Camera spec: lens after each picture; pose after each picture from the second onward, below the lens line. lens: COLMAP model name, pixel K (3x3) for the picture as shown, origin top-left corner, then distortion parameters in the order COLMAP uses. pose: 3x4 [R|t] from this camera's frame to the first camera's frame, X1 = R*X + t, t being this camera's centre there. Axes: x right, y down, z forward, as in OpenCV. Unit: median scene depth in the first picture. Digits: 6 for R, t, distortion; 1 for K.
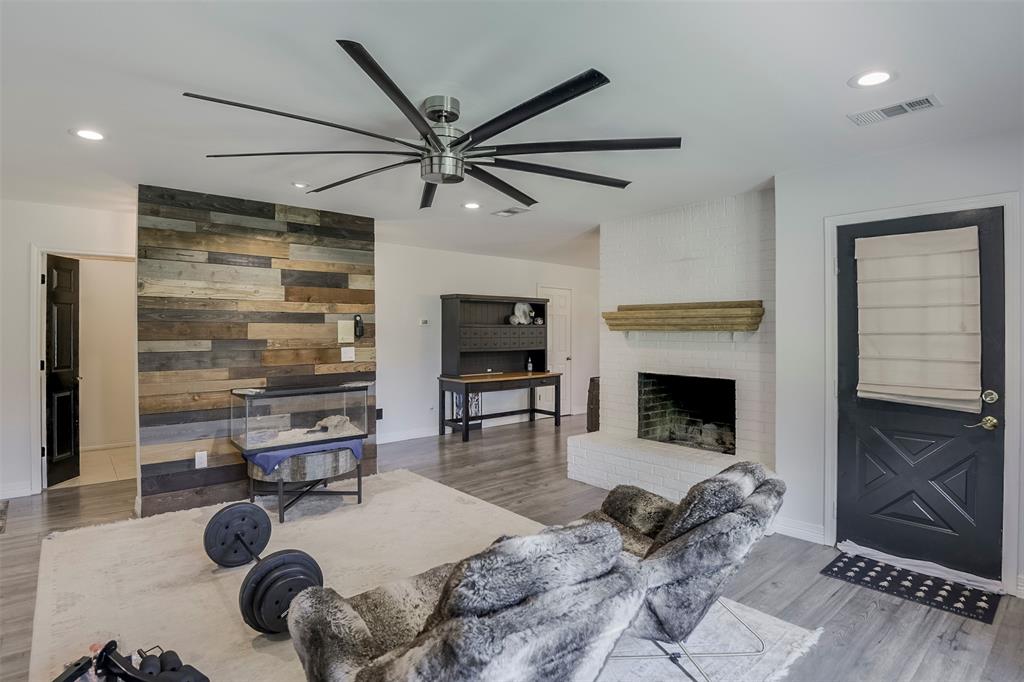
lens RADIAL K [[525.8, 0, 510.0], [0, 525.8, 340.6], [0, 0, 1]] dist [-0.001604, -0.000740]
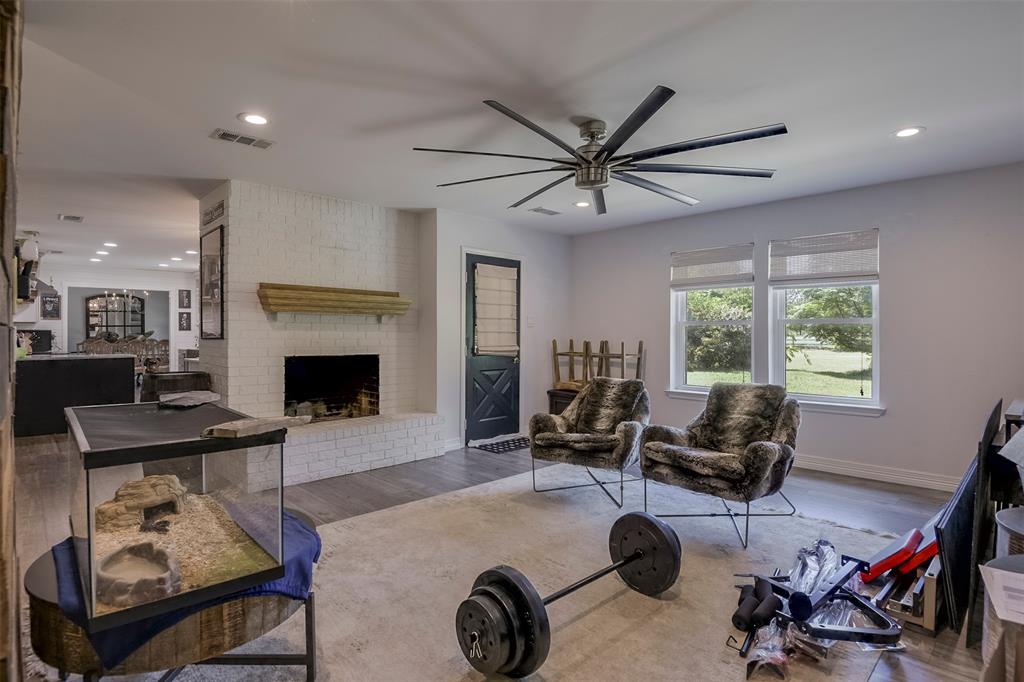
lens RADIAL K [[525.8, 0, 510.2], [0, 525.8, 336.4], [0, 0, 1]] dist [-0.001604, -0.000740]
pose [[-0.034936, -0.010746, 0.999332, -0.829624], [0.013557, 0.999845, 0.011226, 0.022628], [-0.999298, 0.013940, -0.034785, 0.737727]]
